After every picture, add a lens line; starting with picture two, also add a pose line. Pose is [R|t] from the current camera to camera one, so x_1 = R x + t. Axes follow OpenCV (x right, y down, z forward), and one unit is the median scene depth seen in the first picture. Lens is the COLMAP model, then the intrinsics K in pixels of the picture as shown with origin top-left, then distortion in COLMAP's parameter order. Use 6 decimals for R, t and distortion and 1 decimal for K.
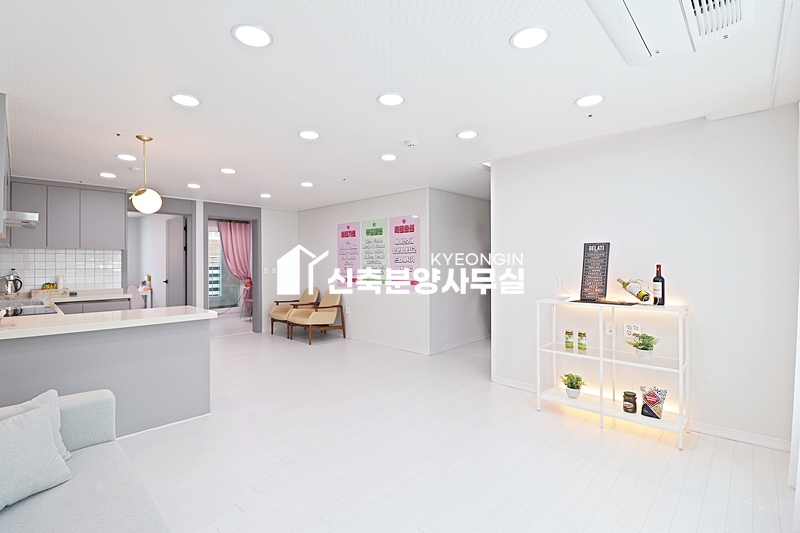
lens RADIAL K [[372.1, 0, 393.6], [0, 372.1, 264.2], [0, 0, 1]] dist [0.003901, -0.003685]
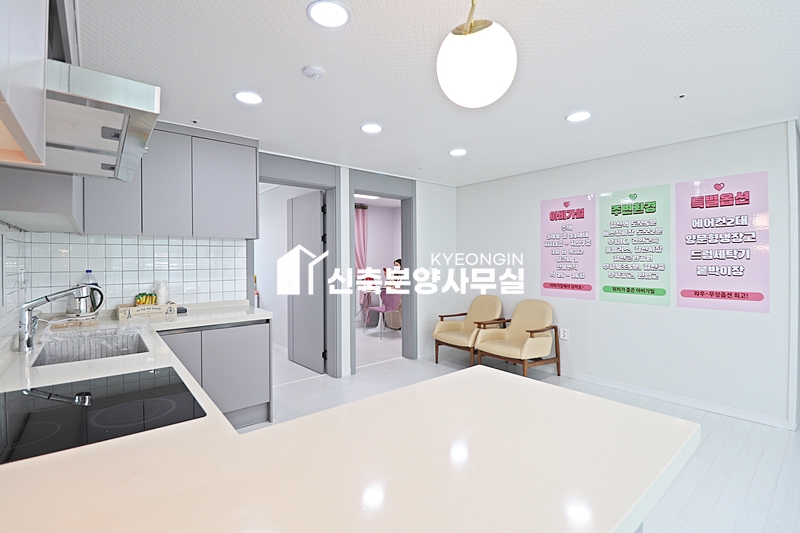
lens RADIAL K [[372.1, 0, 407.3], [0, 372.1, 263.8], [0, 0, 1]] dist [0.003901, -0.003685]
pose [[0.994840, 0.001875, -0.101444, -0.360424], [-0.000889, 0.999952, 0.009759, -0.002972], [0.101457, -0.009619, 0.994793, 0.362636]]
